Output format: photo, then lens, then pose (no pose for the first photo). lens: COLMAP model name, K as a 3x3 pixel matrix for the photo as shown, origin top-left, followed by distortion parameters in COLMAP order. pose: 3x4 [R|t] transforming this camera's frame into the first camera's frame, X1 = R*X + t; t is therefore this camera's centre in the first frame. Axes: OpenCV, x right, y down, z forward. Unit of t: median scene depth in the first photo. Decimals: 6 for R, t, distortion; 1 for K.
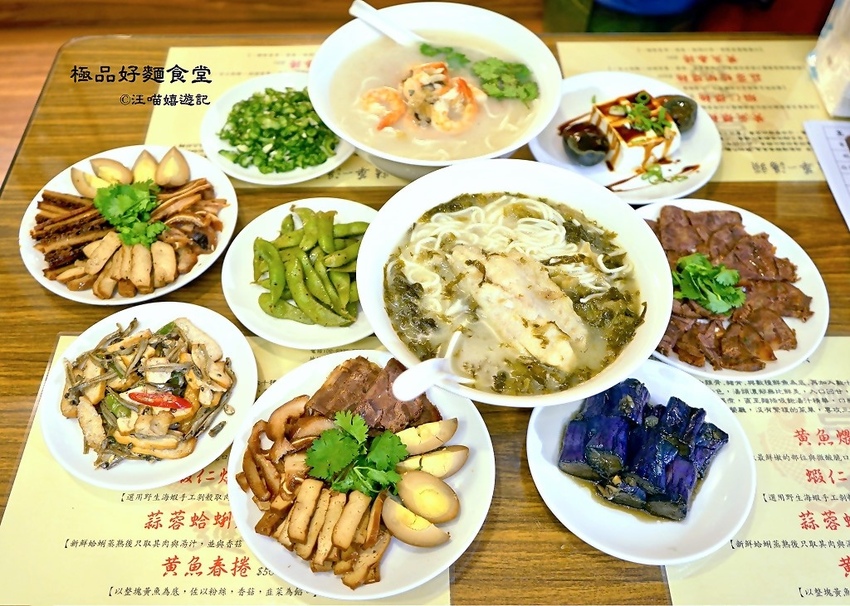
lens RADIAL K [[712.2, 0, 425.2], [0, 712.2, 304.0], [0, 0, 1]] dist [-0.002592, -0.000372]
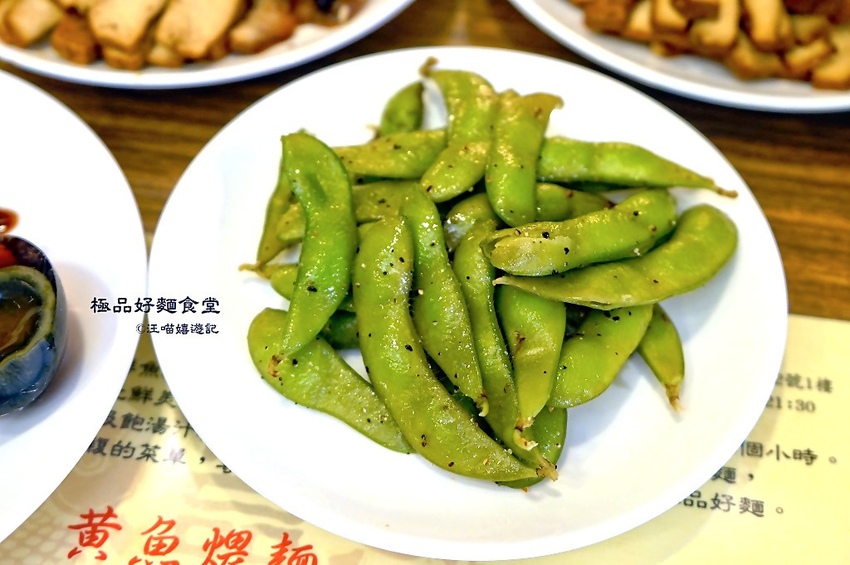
lens RADIAL K [[686.7, 0, 423.9], [0, 686.7, 282.4], [0, 0, 1]] dist [-0.001105, -0.000181]
pose [[0.956626, 0.214420, -0.197207, -0.110043], [-0.219222, 0.975672, -0.002587, -0.039375], [0.191854, 0.045706, 0.980359, 0.721973]]
